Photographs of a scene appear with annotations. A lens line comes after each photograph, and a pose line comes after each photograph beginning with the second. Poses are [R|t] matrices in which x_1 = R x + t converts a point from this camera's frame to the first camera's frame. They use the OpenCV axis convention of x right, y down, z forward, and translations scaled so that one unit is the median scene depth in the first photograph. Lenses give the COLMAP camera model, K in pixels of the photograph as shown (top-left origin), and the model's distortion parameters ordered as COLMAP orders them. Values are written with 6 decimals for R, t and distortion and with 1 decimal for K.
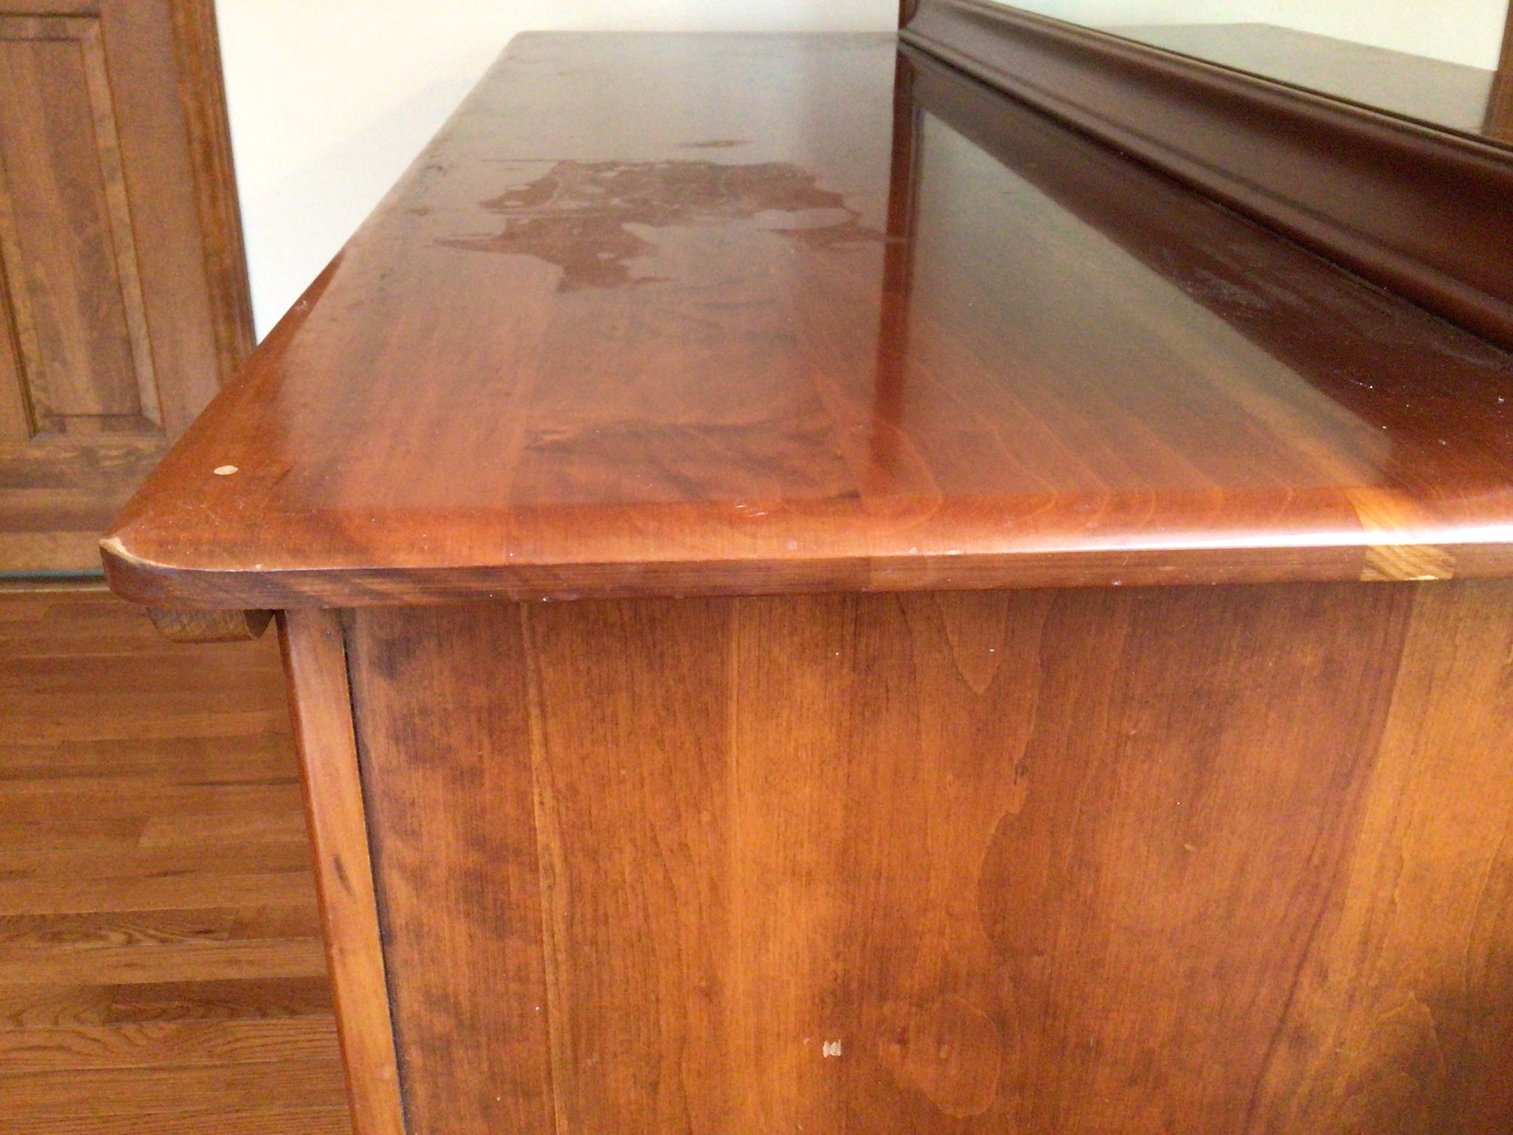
lens RADIAL K [[1385.2, 0, 756.5], [0, 1385.2, 567.5], [0, 0, 1]] dist [0.096139, -0.214013]
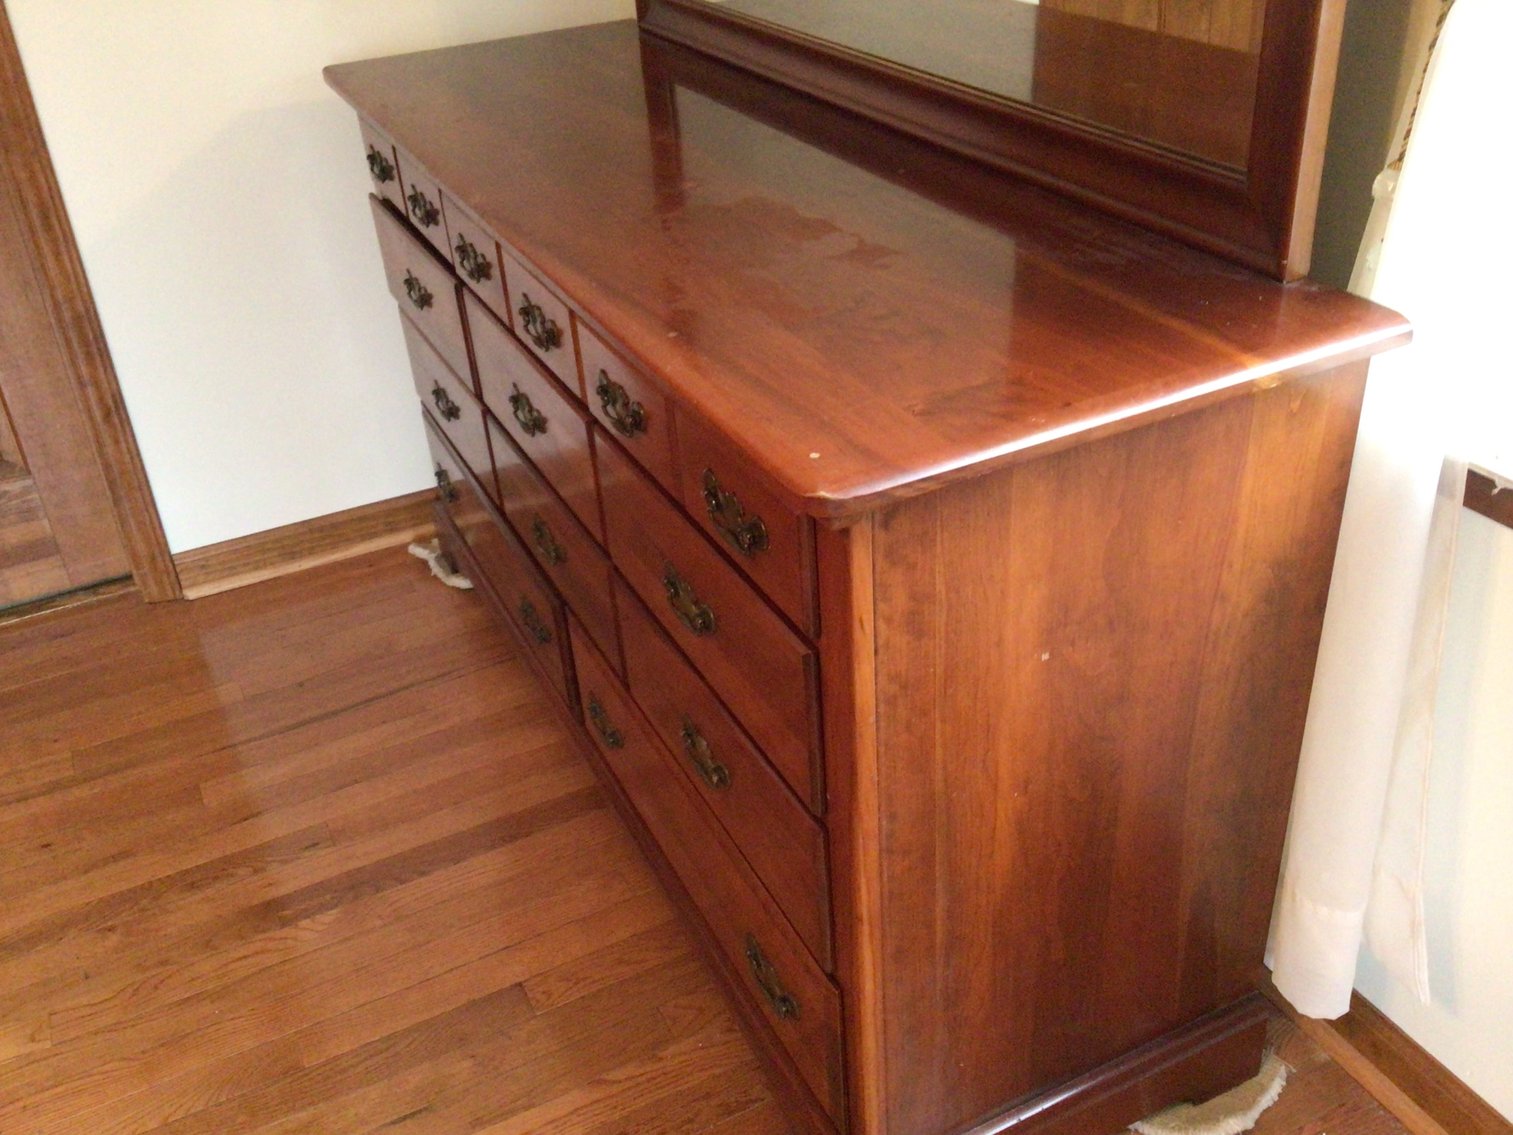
lens RADIAL K [[1385.2, 0, 756.5], [0, 1385.2, 567.5], [0, 0, 1]] dist [0.096139, -0.214013]
pose [[0.928164, -0.252361, 0.273542, -0.958493], [0.223874, 0.965731, 0.131319, -0.179616], [-0.297307, -0.060647, 0.952854, -0.953381]]
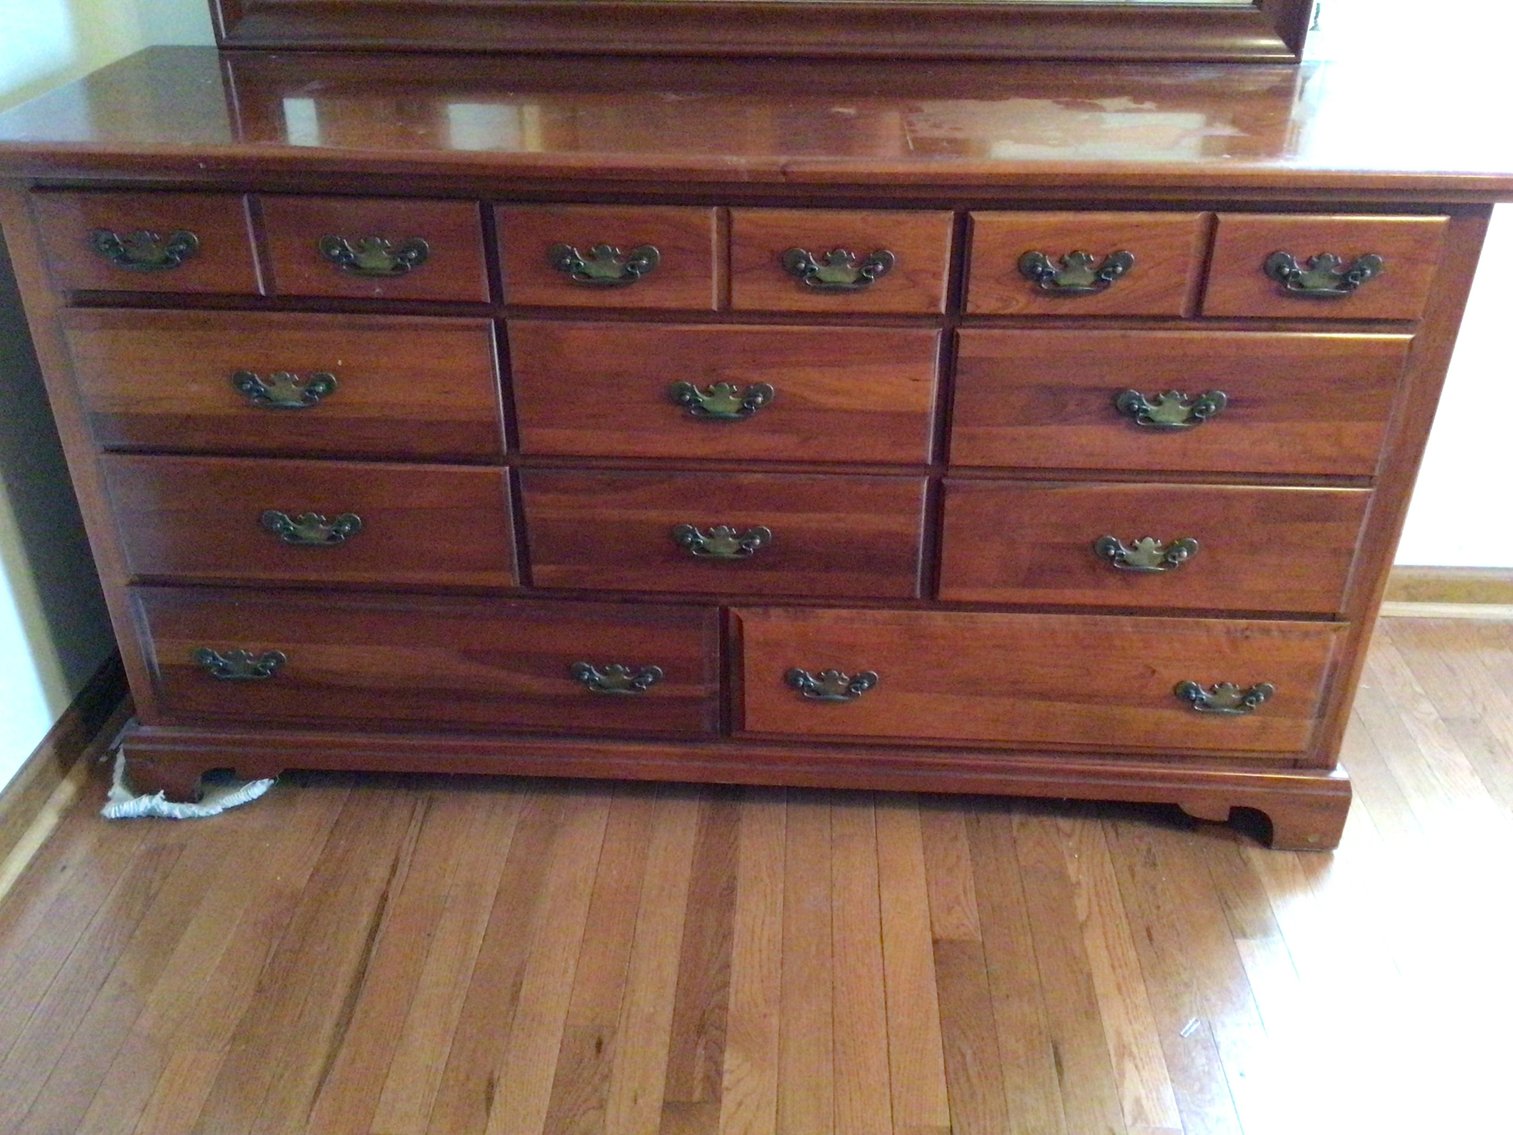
lens RADIAL K [[1385.2, 0, 756.5], [0, 1385.2, 567.5], [0, 0, 1]] dist [0.096139, -0.214013]
pose [[0.120429, -0.521203, 0.844893, -3.298505], [0.419564, 0.798061, 0.432510, -1.249396], [-0.899702, 0.302400, 0.314788, 1.542034]]
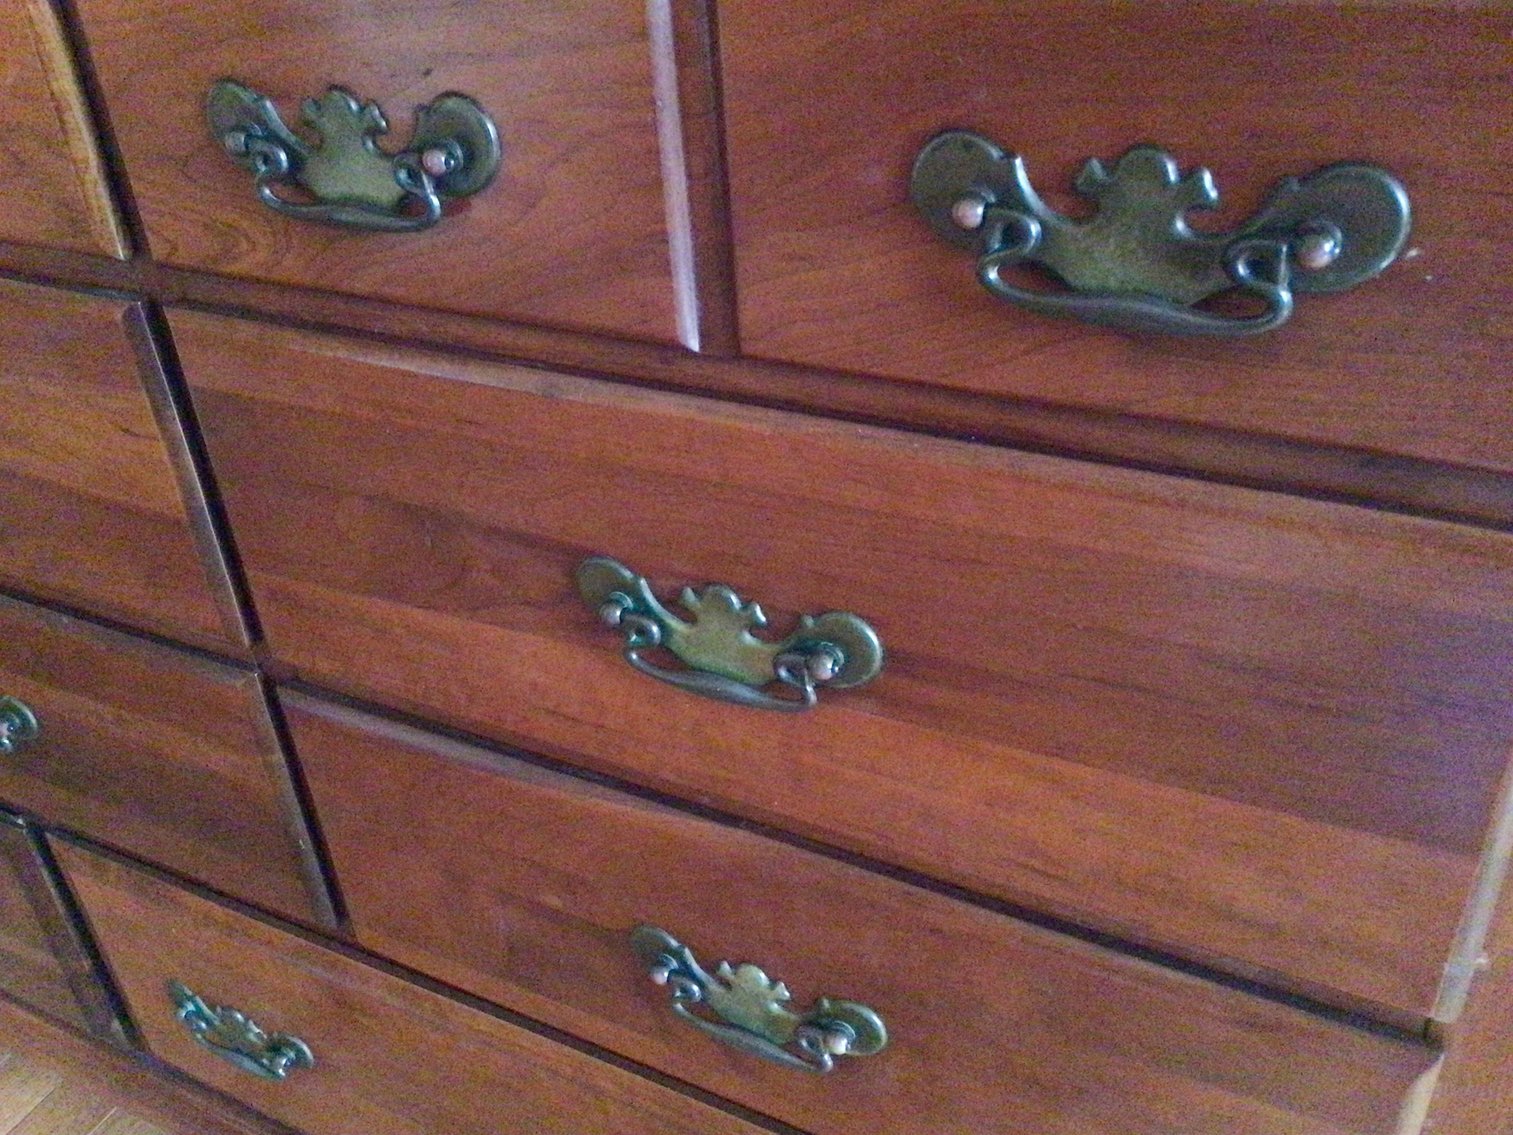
lens RADIAL K [[1352.5, 0, 784.1], [0, 1352.5, 566.7], [0, 0, 1]] dist [0.049058, -0.001856]
pose [[0.512892, -0.486767, 0.707107, -1.000647], [0.412960, 0.862032, 0.293880, -0.105184], [-0.752599, 0.141278, 0.643144, 0.938210]]
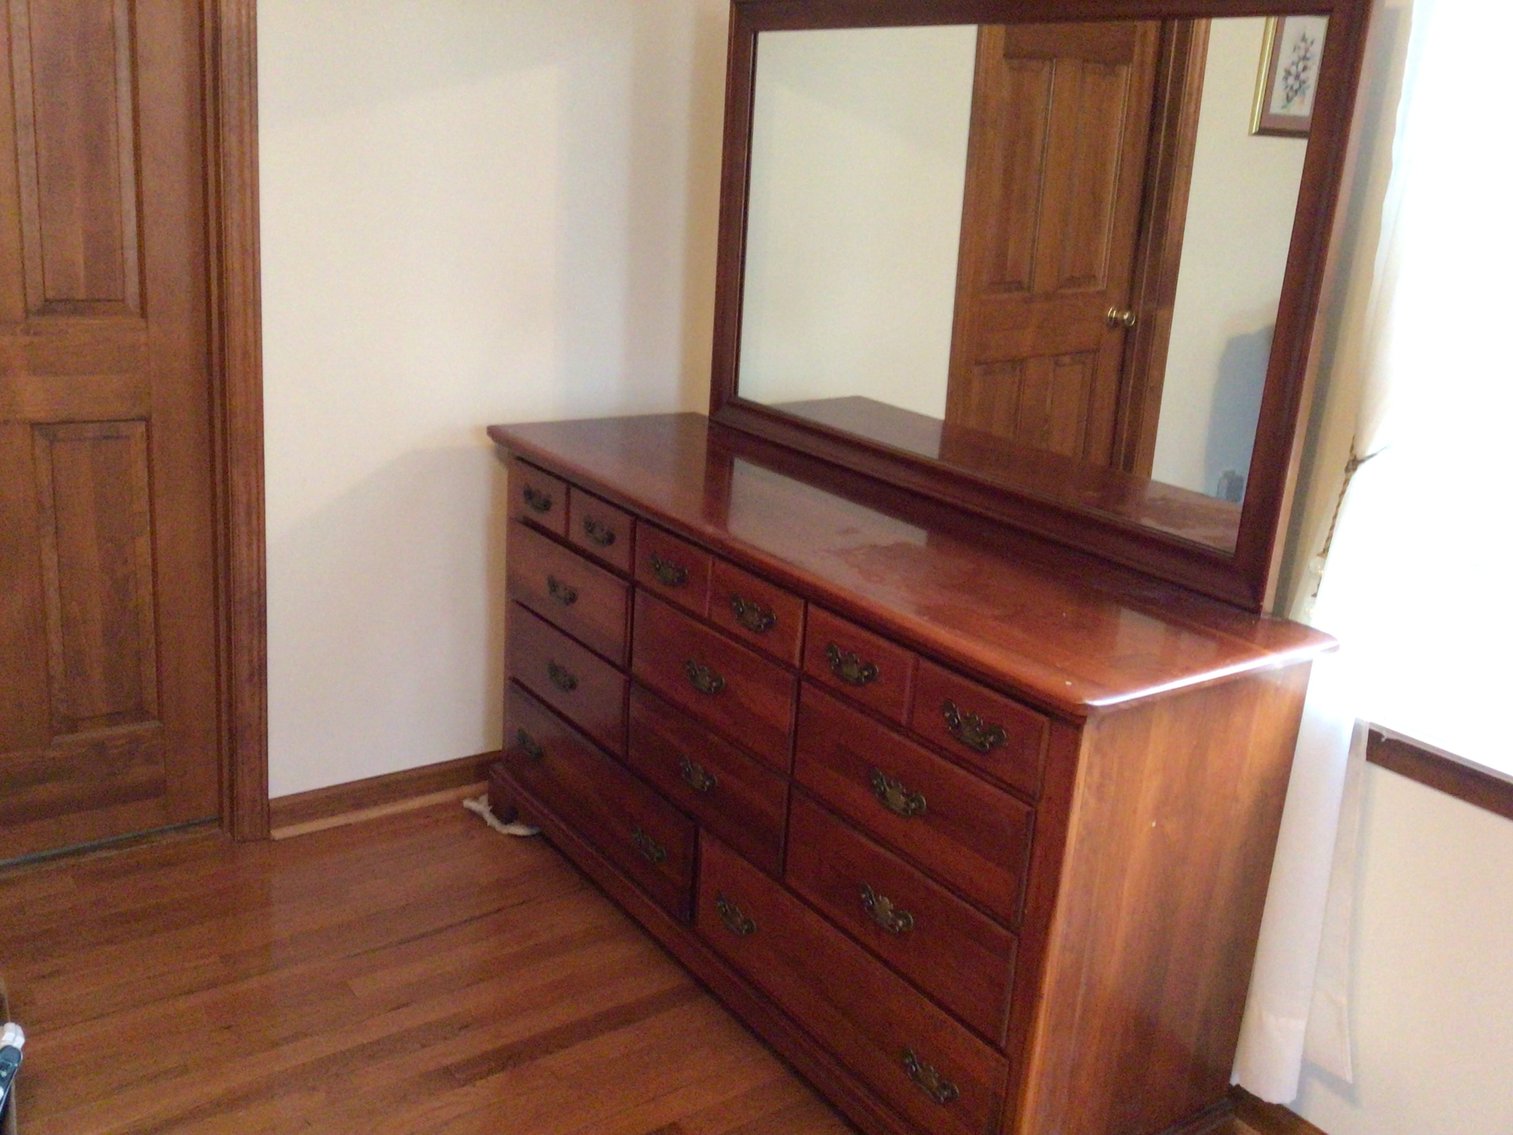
lens RADIAL K [[1427.8, 0, 732.6], [0, 1427.8, 558.0], [0, 0, 1]] dist [0.105187, -0.225981]
pose [[0.860675, -0.110533, 0.497012, -2.767253], [0.169668, 0.982622, -0.075284, -0.242675], [-0.480054, 0.149122, 0.864472, -1.867303]]
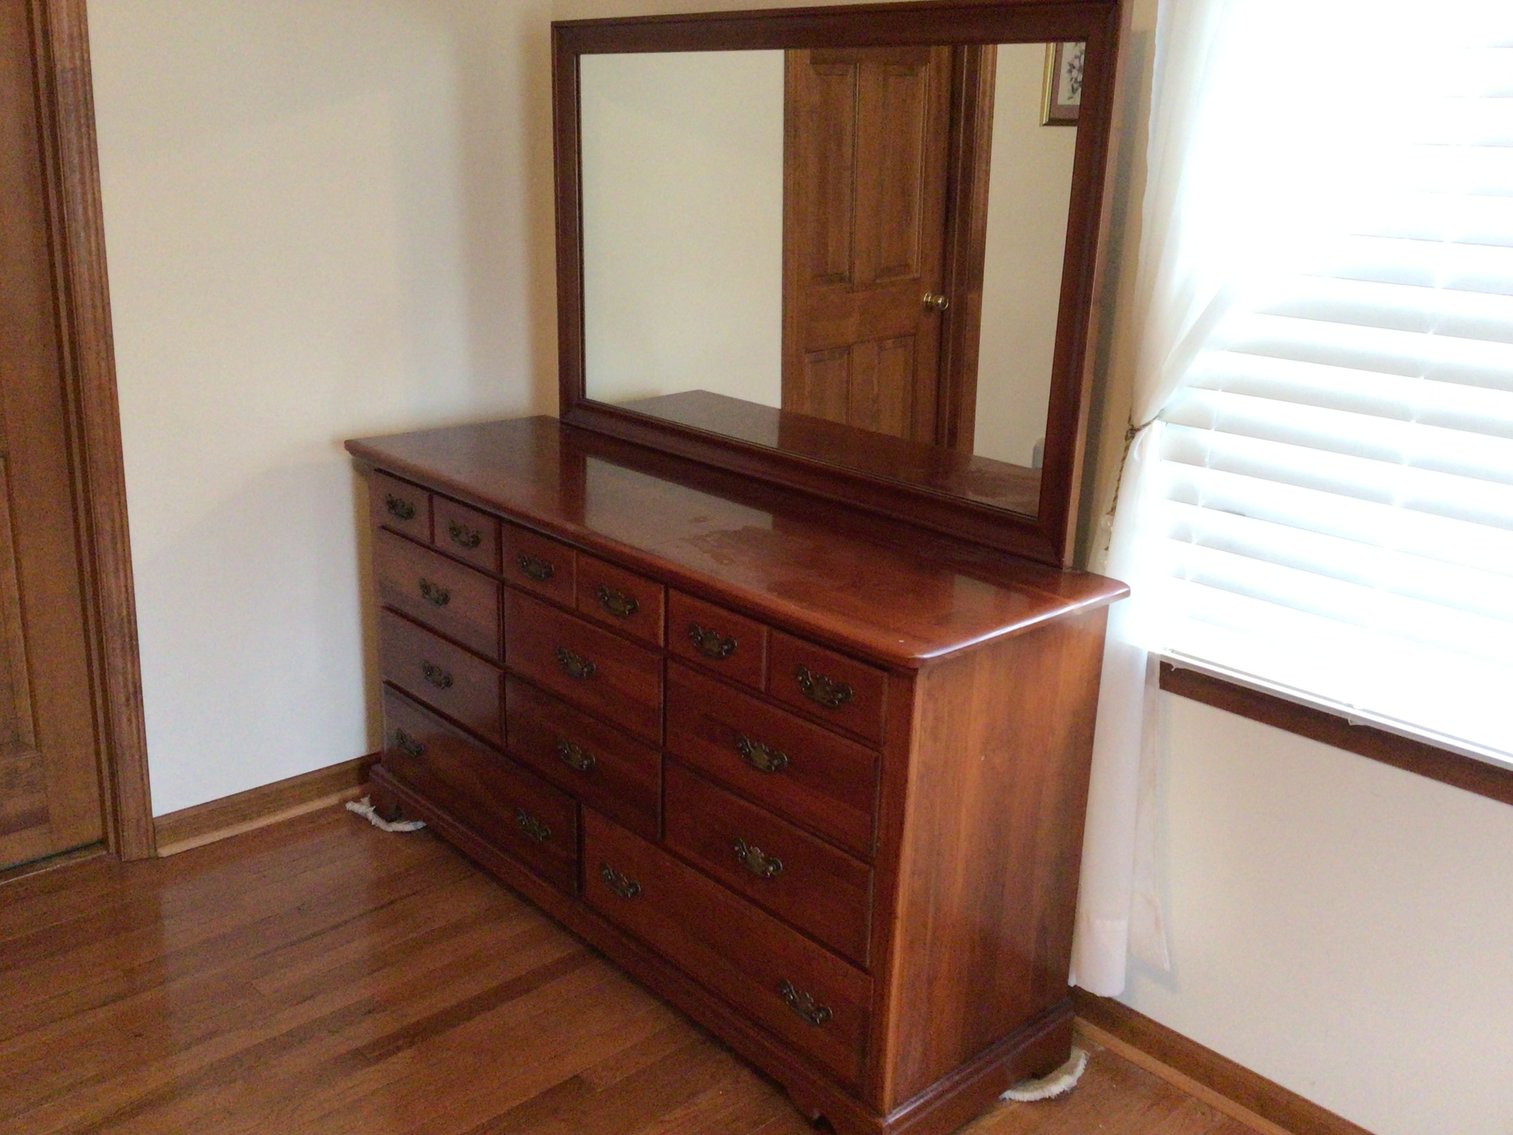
lens RADIAL K [[1451.5, 0, 755.5], [0, 1451.5, 534.8], [0, 0, 1]] dist [0.011394, 0.006141]
pose [[0.784570, -0.164673, 0.597773, -3.058400], [0.245445, 0.967819, -0.055531, -0.229236], [-0.569392, 0.190289, 0.799740, -2.265548]]
